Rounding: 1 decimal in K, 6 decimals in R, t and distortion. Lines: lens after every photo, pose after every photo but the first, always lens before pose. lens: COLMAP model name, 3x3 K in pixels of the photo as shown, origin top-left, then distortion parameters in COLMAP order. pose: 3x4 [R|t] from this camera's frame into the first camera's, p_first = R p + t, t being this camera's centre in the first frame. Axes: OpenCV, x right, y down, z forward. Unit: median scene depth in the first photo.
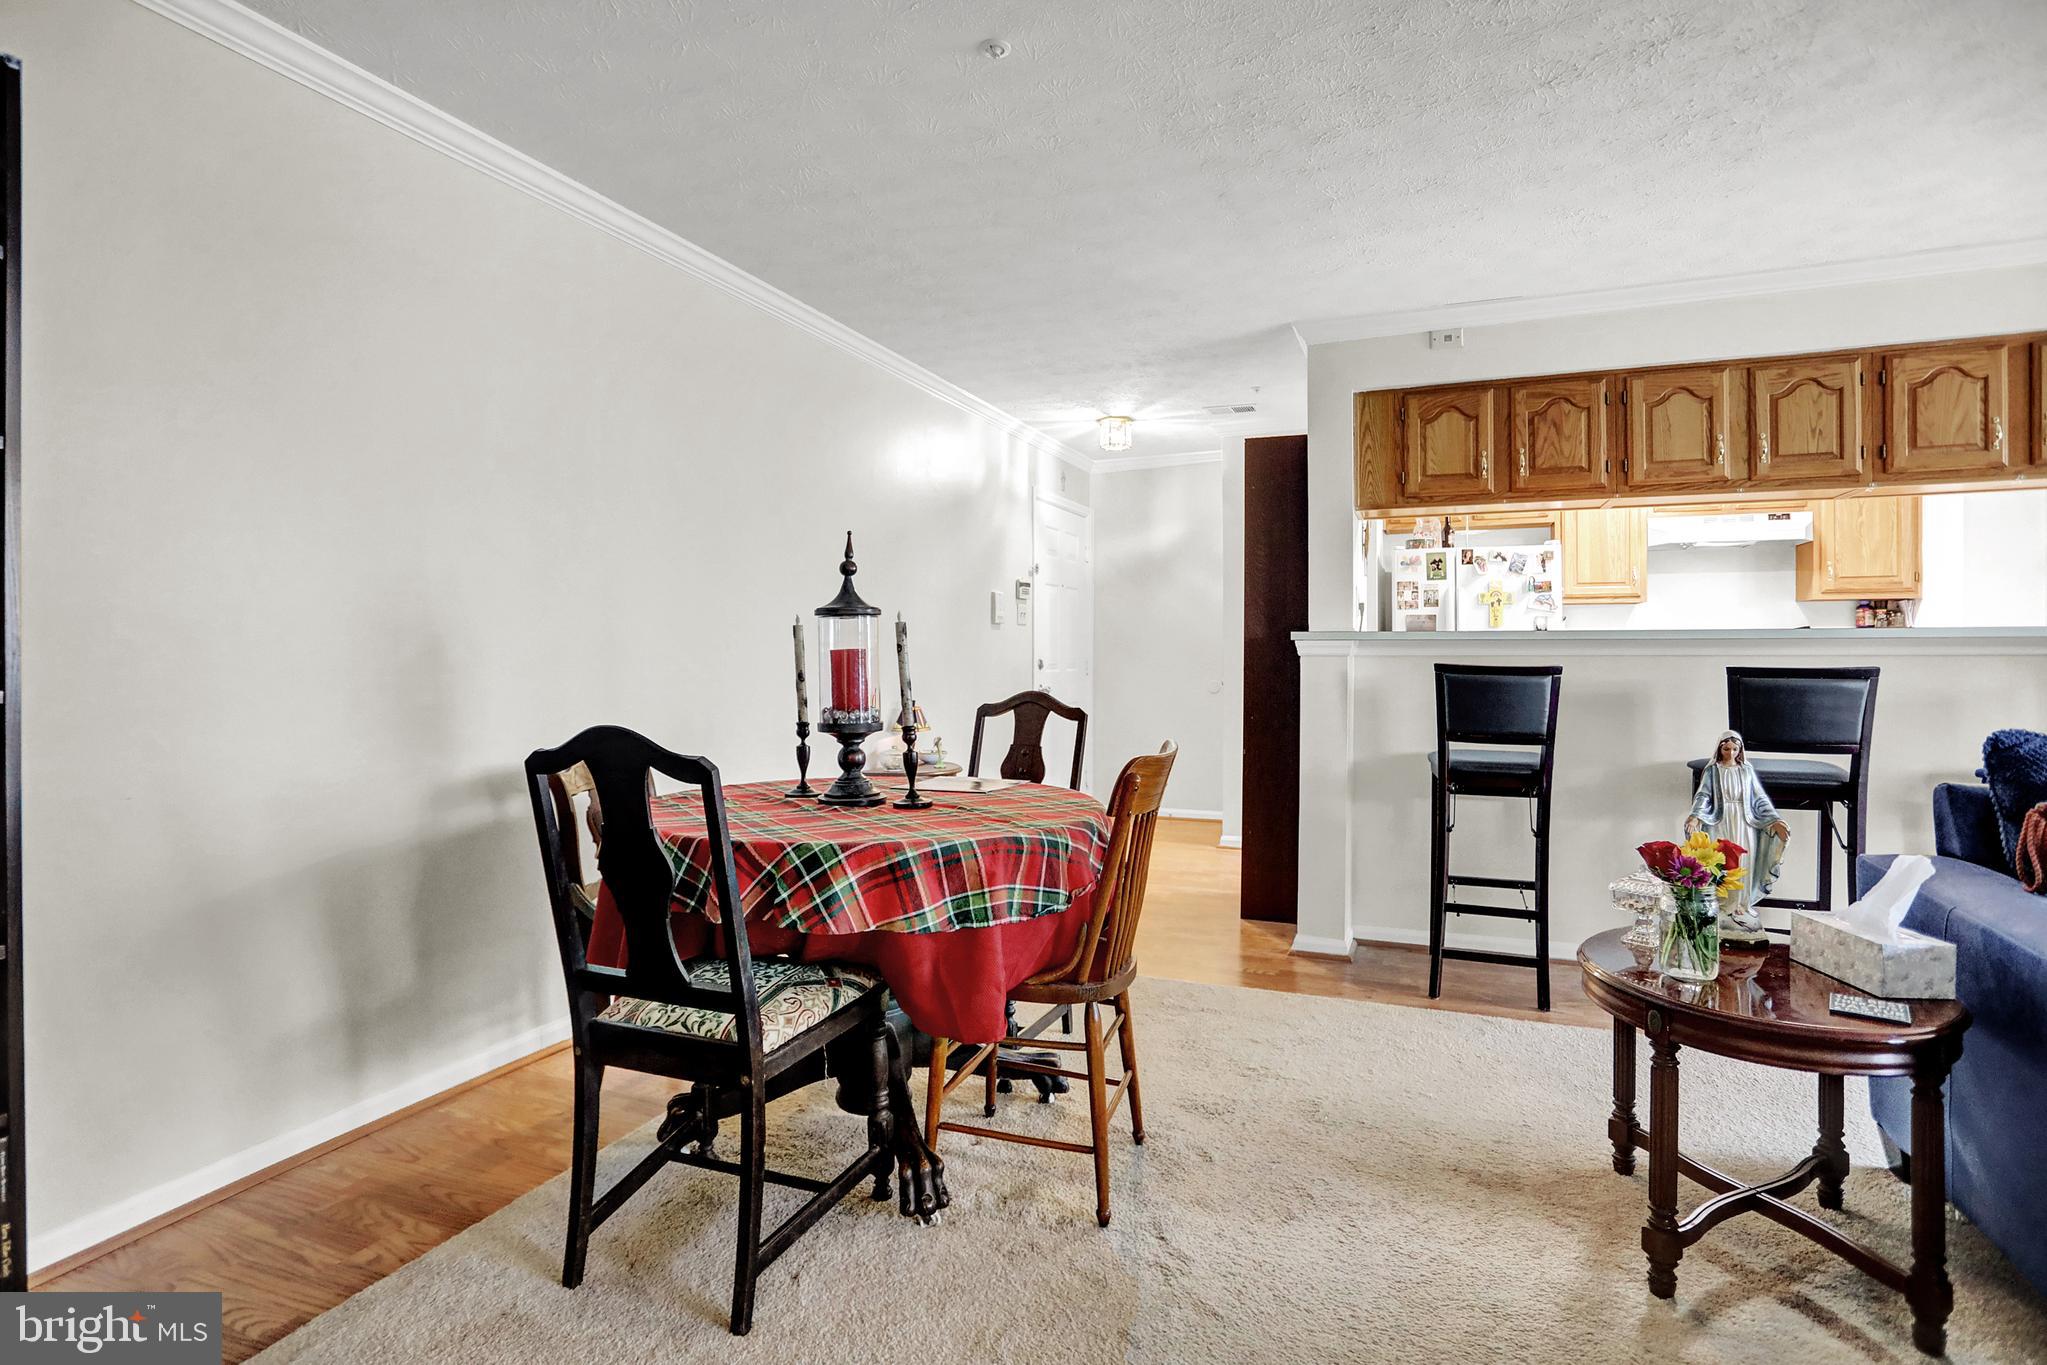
lens RADIAL K [[1004.8, 0, 1013.3], [0, 1004.8, 647.7], [0, 0, 1]] dist [-0.061294, 0.023615]
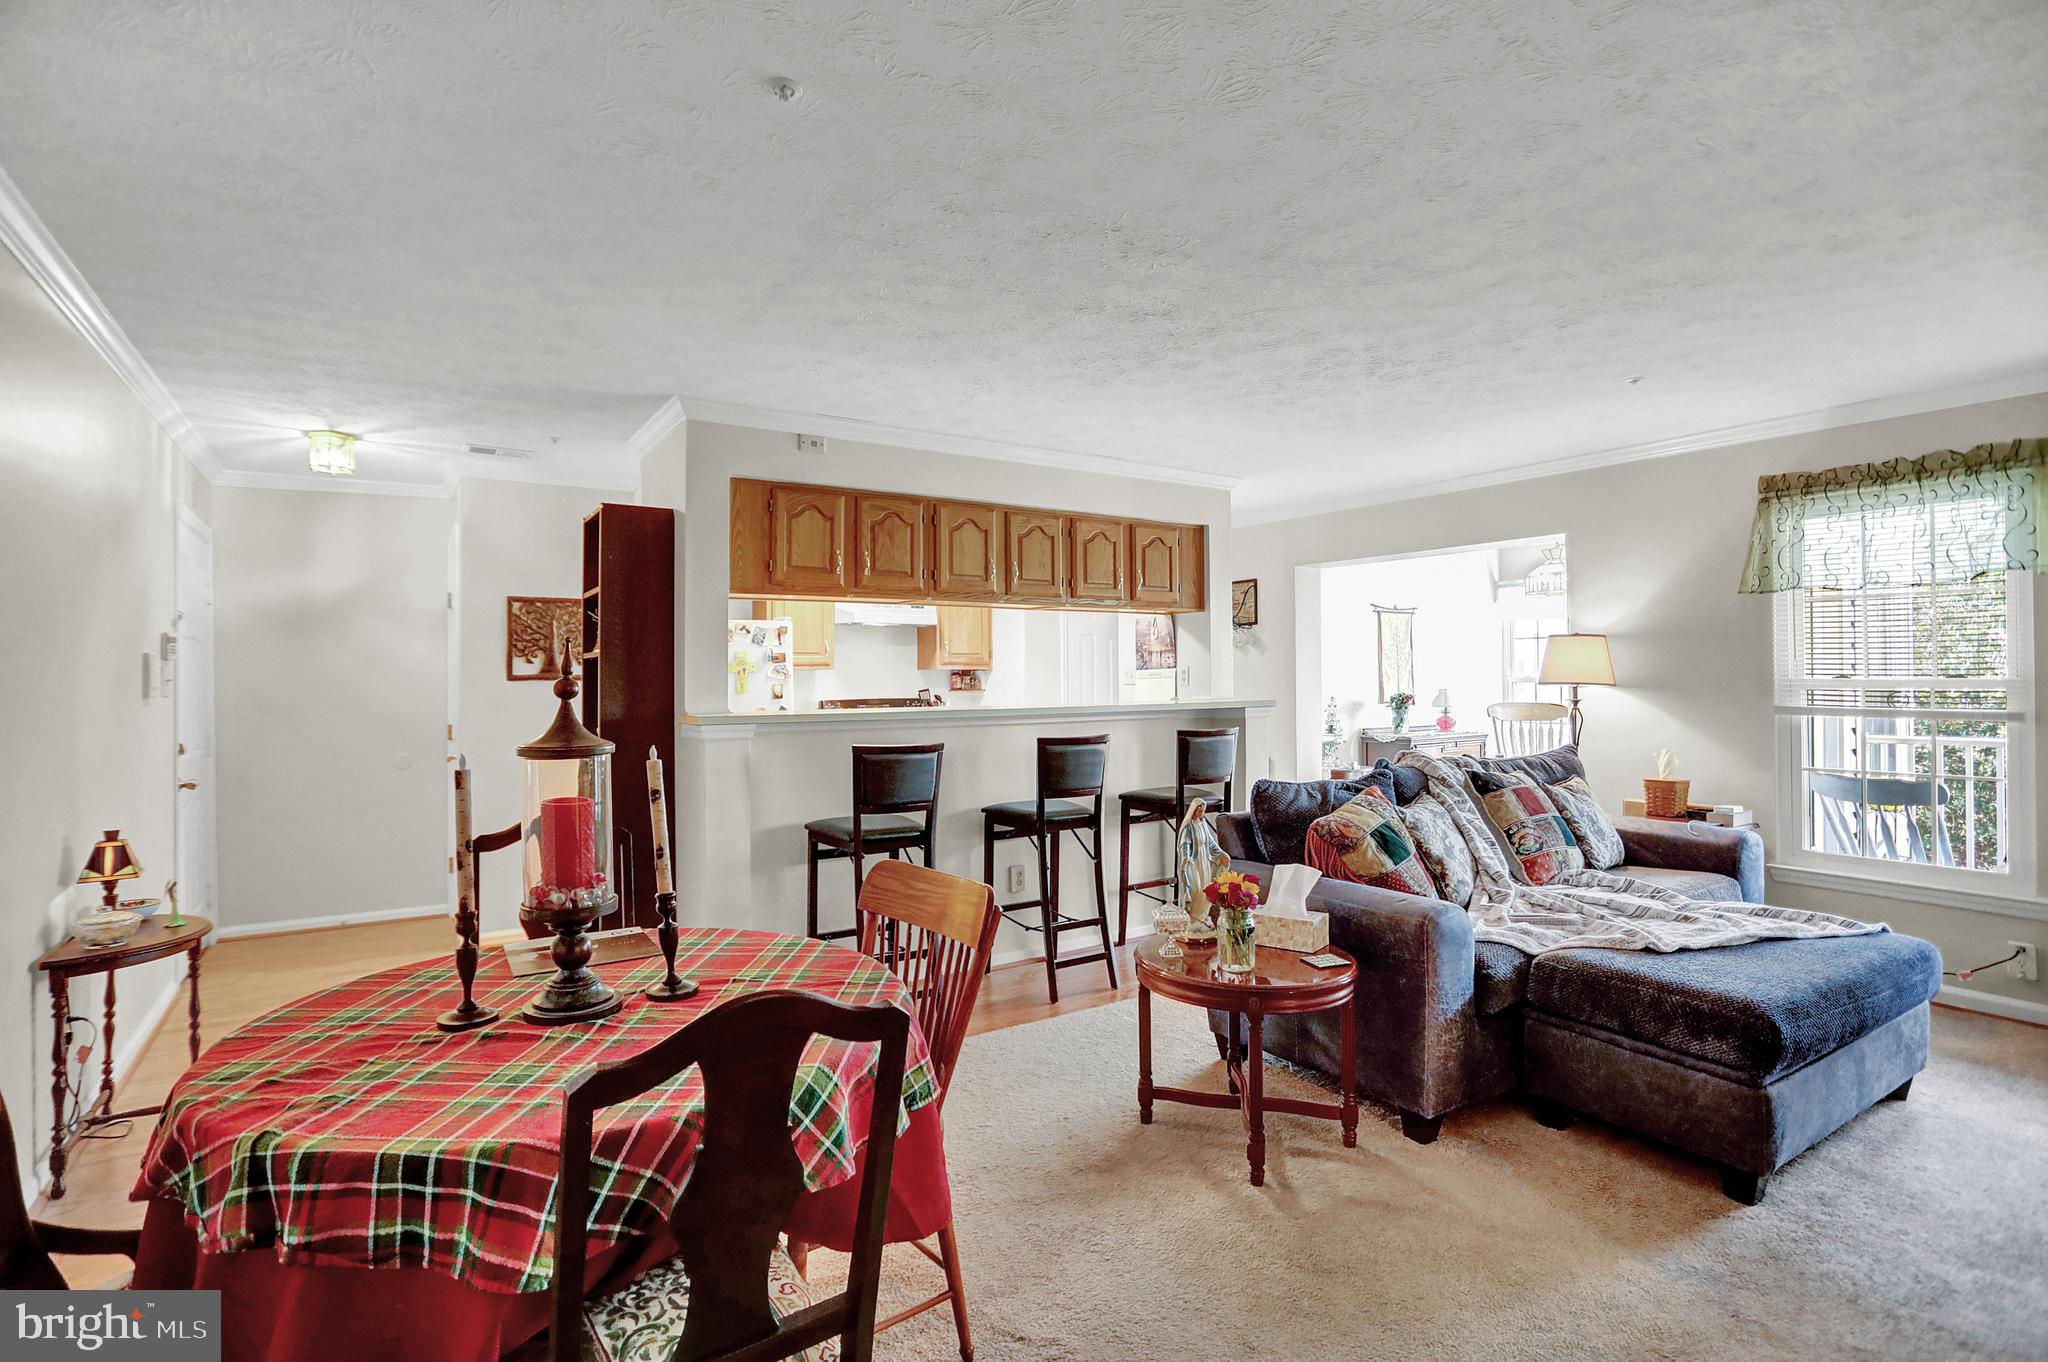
lens RADIAL K [[983.9, 0, 1028.8], [0, 983.9, 671.8], [0, 0, 1]] dist [-0.064313, 0.026630]
pose [[0.547715, 0.001971, 0.836662, -0.345067], [0.005994, 0.999962, -0.006280, -0.052073], [-0.836643, 0.008455, 0.547683, 0.210810]]
